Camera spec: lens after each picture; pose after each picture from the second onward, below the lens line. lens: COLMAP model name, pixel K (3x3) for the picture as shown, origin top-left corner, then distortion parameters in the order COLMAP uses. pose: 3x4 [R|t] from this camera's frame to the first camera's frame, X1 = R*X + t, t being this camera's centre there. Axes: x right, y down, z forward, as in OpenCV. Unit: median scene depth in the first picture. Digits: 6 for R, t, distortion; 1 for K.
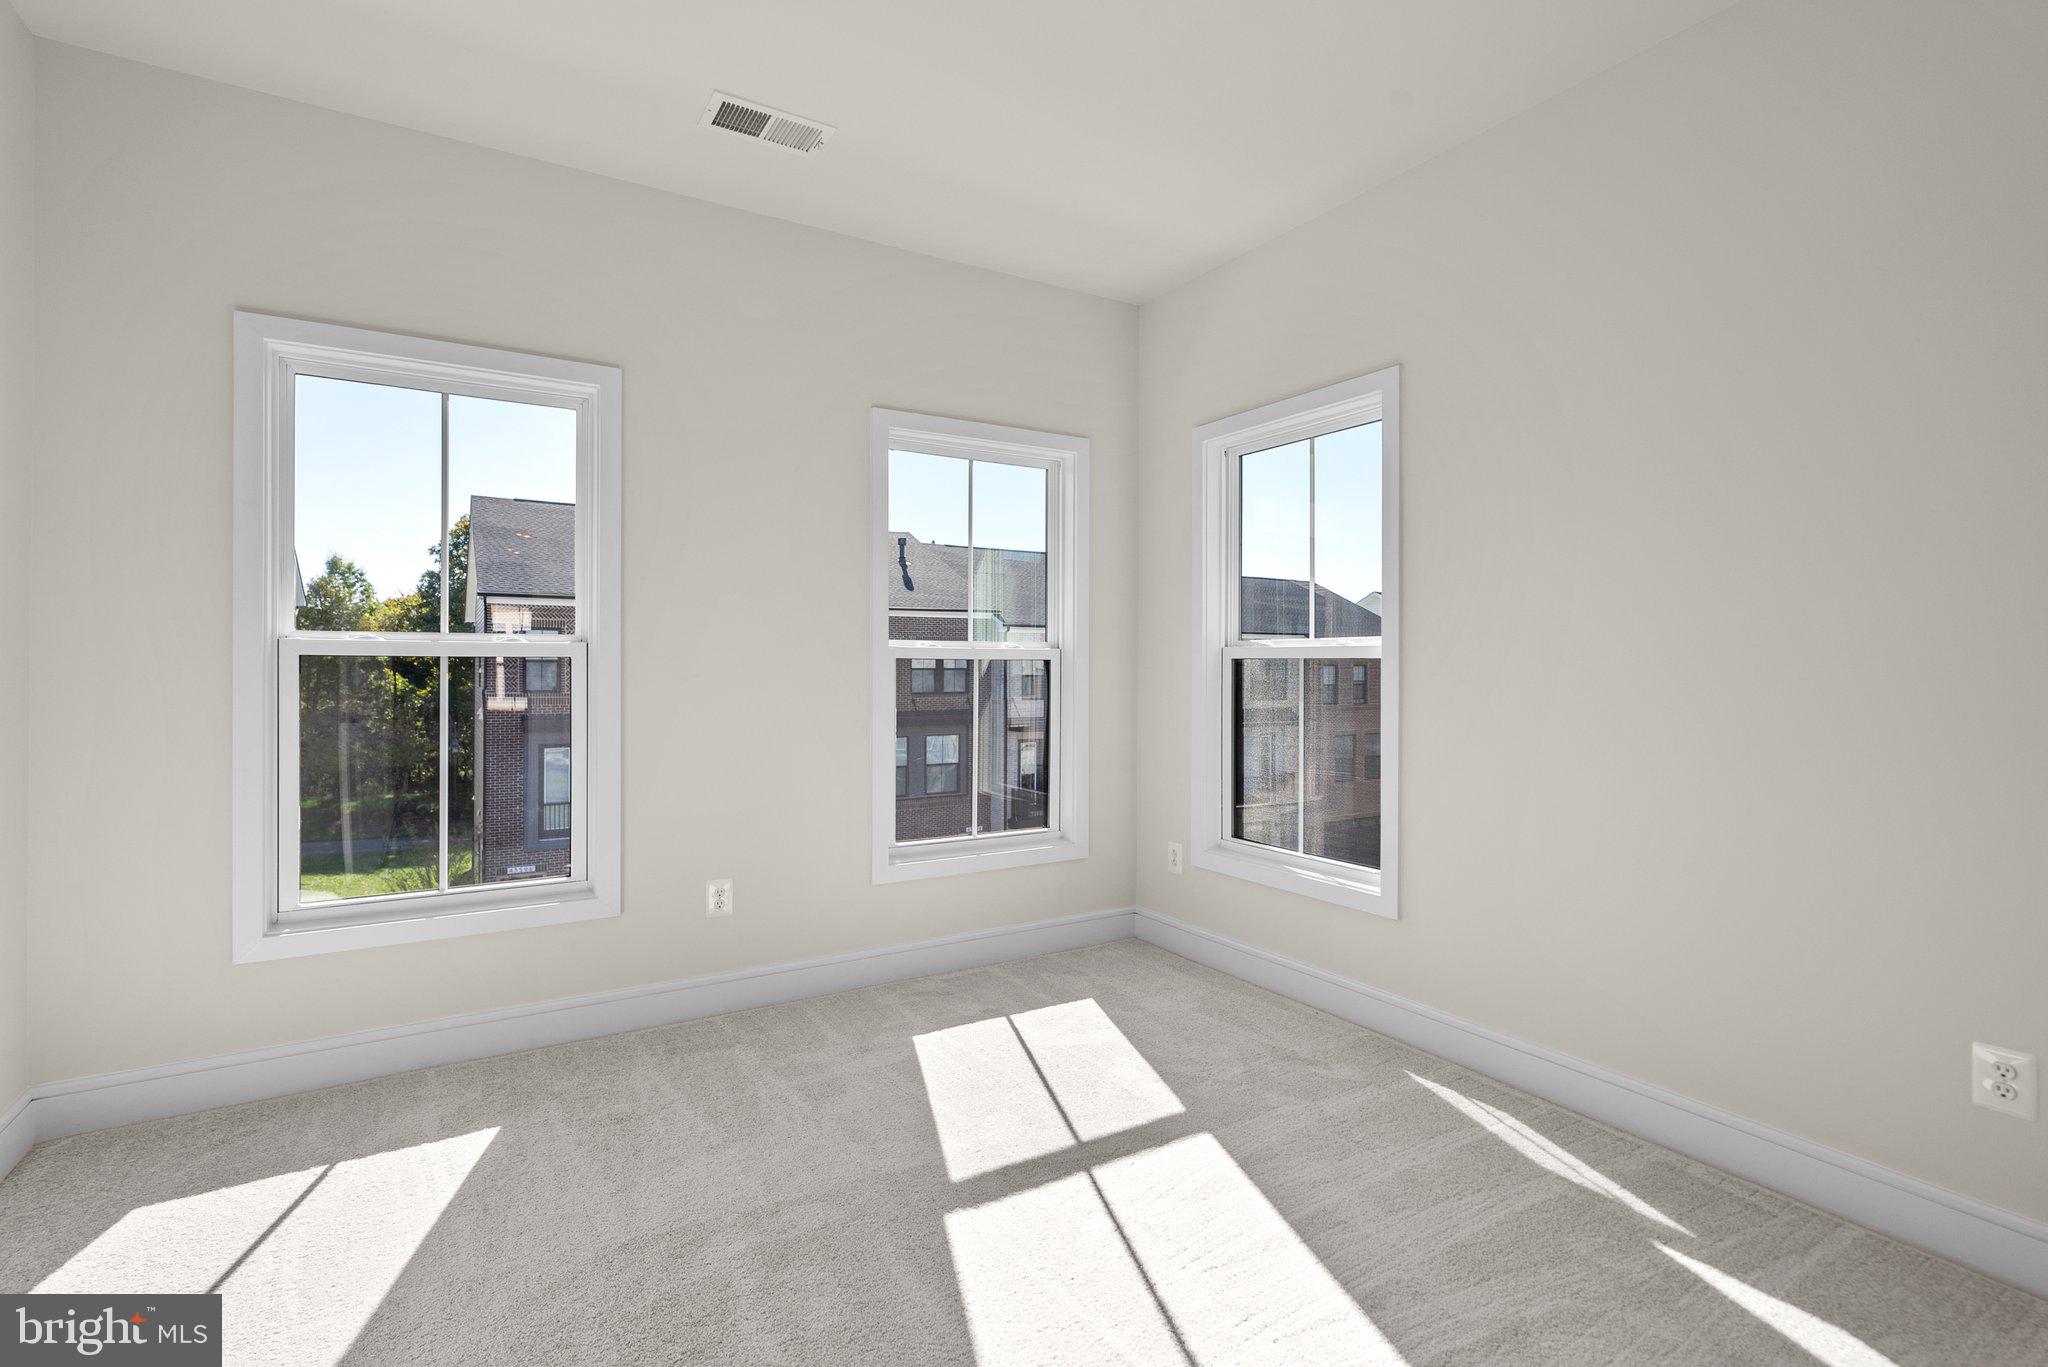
lens RADIAL K [[957.1, 0, 1023.2], [0, 957.1, 695.7], [0, 0, 1]] dist [-0.000773, 0.000388]
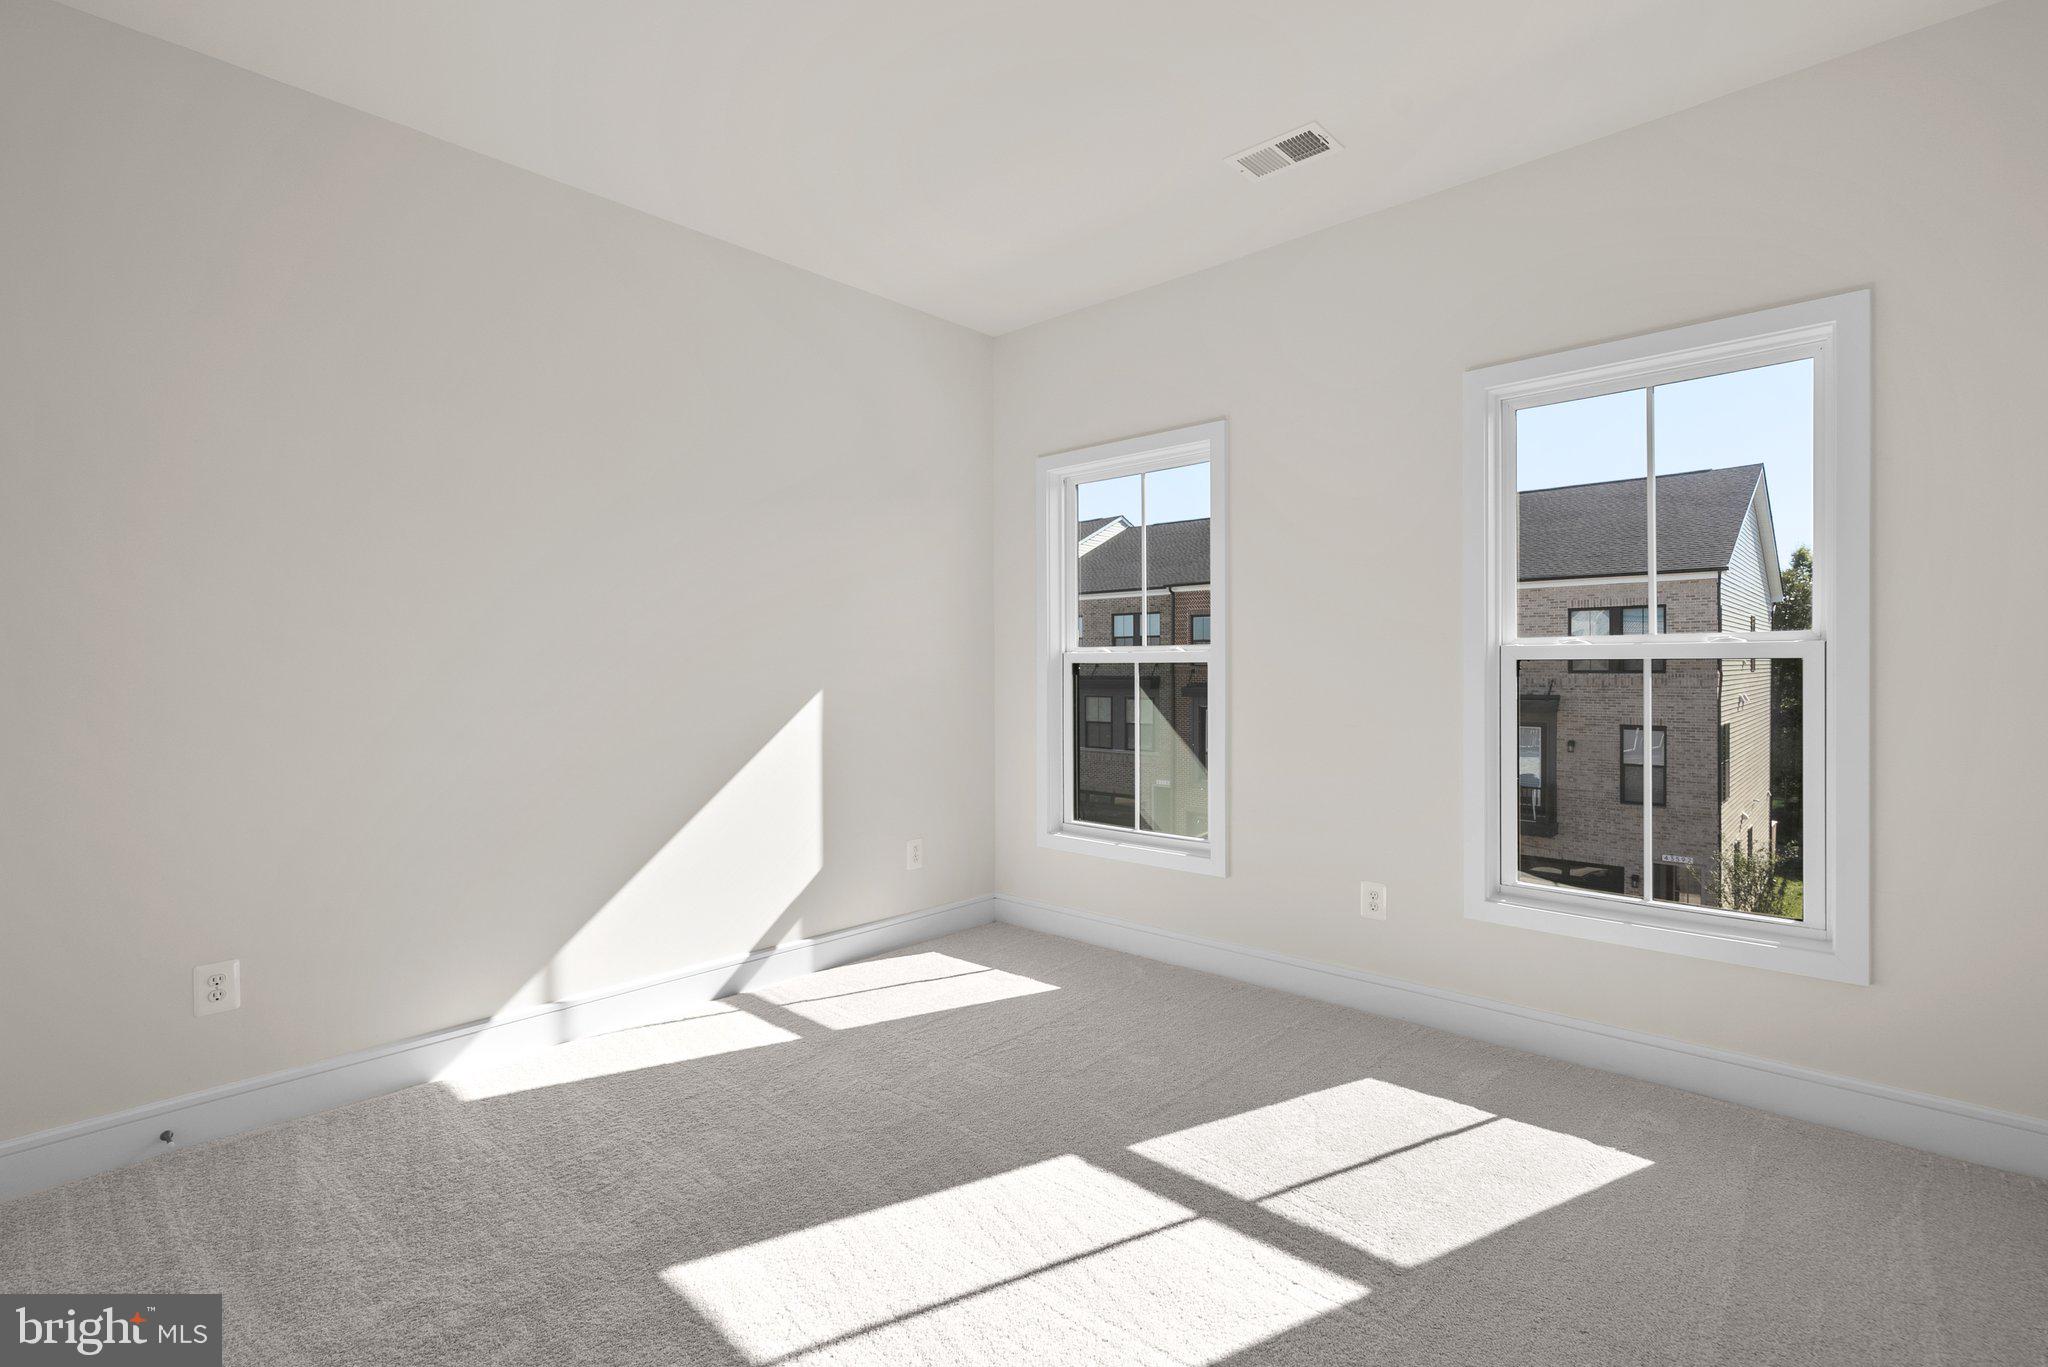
lens RADIAL K [[1000.4, 0, 1024.0], [0, 1000.4, 683.5], [0, 0, 1]] dist [-0.000116, 0.000405]
pose [[0.259976, 0.014807, -0.965501, 0.609120], [-0.029215, 0.999545, 0.007463, -0.012705], [0.965173, 0.026267, 0.260291, 0.366001]]
